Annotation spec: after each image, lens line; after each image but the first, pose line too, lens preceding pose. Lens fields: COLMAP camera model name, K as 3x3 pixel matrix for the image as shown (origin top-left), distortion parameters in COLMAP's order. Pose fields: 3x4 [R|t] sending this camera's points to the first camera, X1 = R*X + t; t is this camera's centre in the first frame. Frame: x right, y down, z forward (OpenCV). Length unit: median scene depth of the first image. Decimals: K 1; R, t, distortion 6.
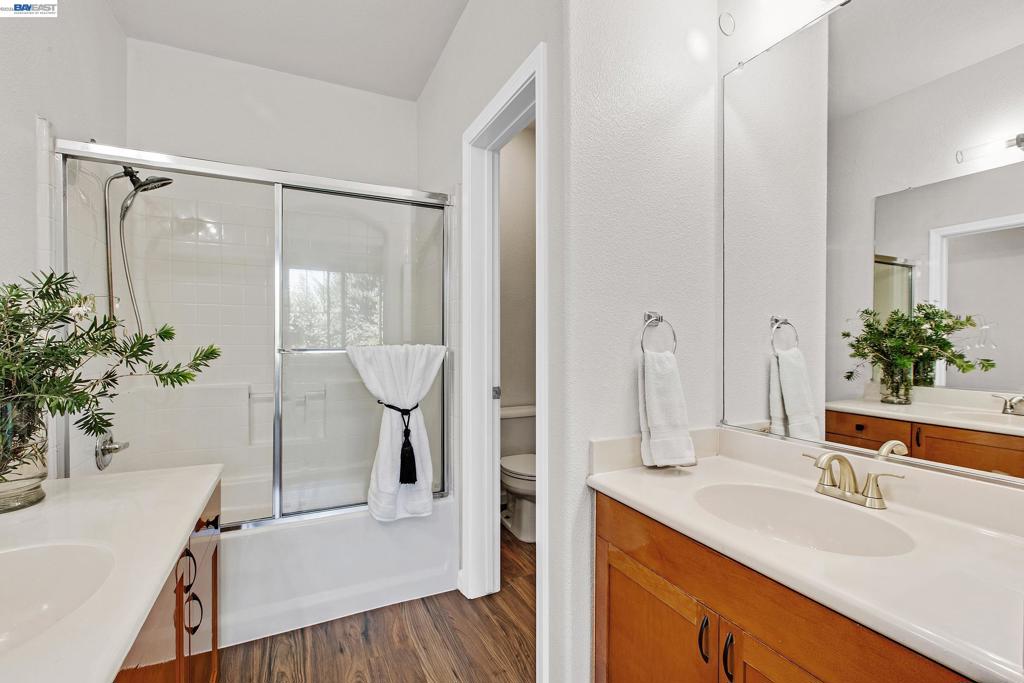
lens RADIAL K [[461.4, 0, 512.1], [0, 461.4, 333.4], [0, 0, 1]] dist [0.010423, -0.000249]
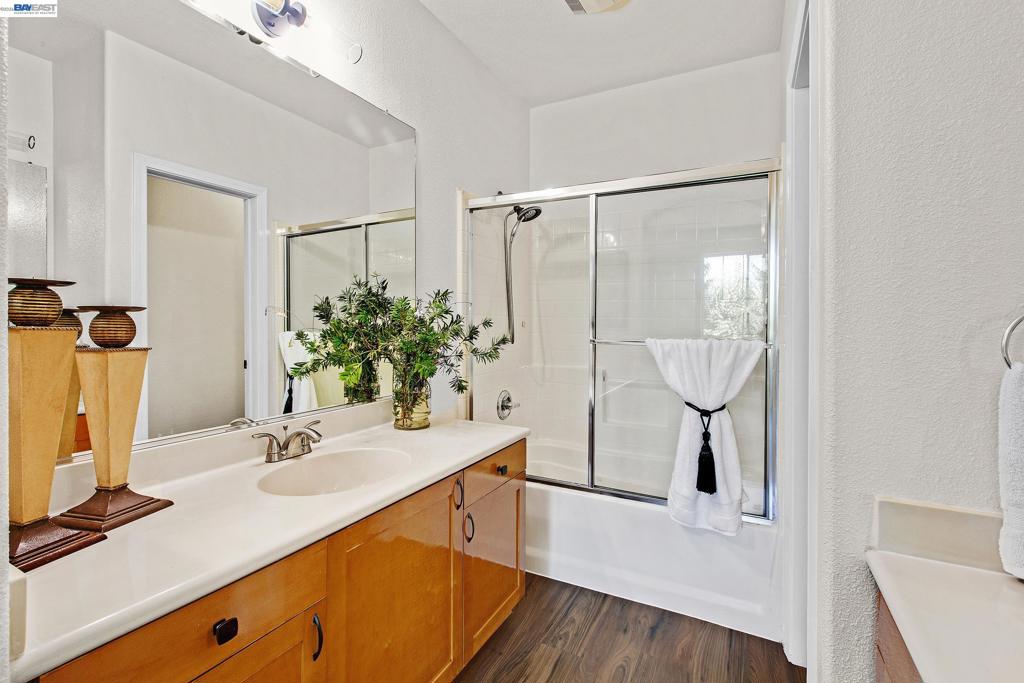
lens RADIAL K [[467.4, 0, 513.1], [0, 467.4, 327.5], [0, 0, 1]] dist [0.020919, -0.000208]
pose [[0.607104, 0.007609, -0.794586, 0.277858], [-0.003891, 0.999971, 0.006603, -0.002997], [0.794613, -0.000917, 0.607116, 0.139202]]
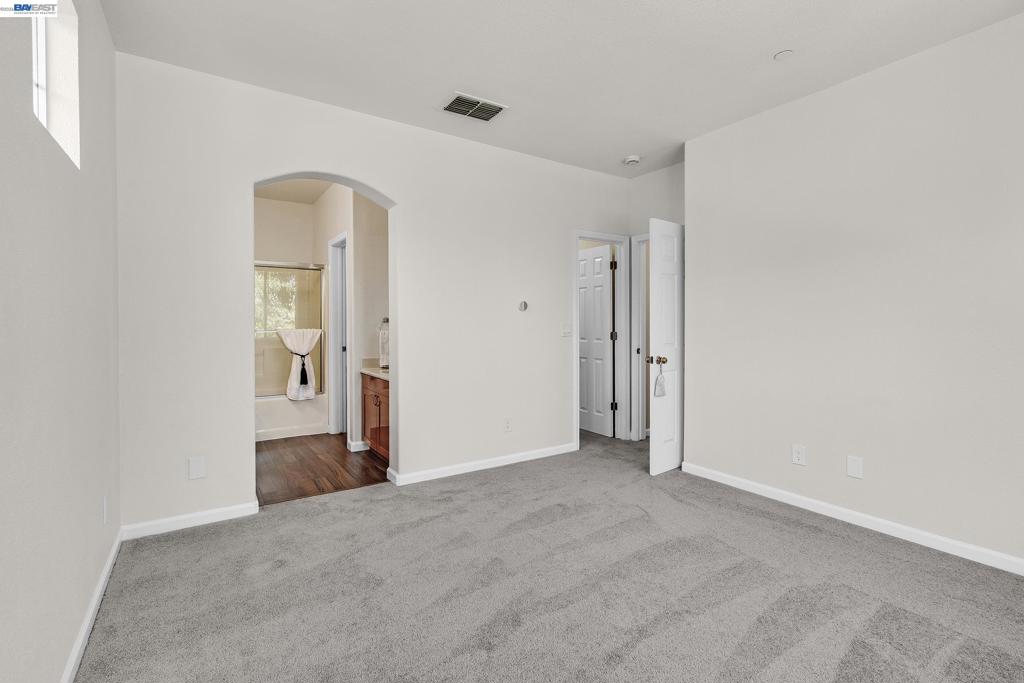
lens RADIAL K [[467.4, 0, 513.1], [0, 467.4, 327.5], [0, 0, 1]] dist [0.020919, -0.000208]
pose [[0.988644, -0.003820, 0.150229, 0.508620], [0.001524, 0.999880, 0.015395, -0.018786], [-0.150270, -0.014991, 0.988531, -1.660878]]
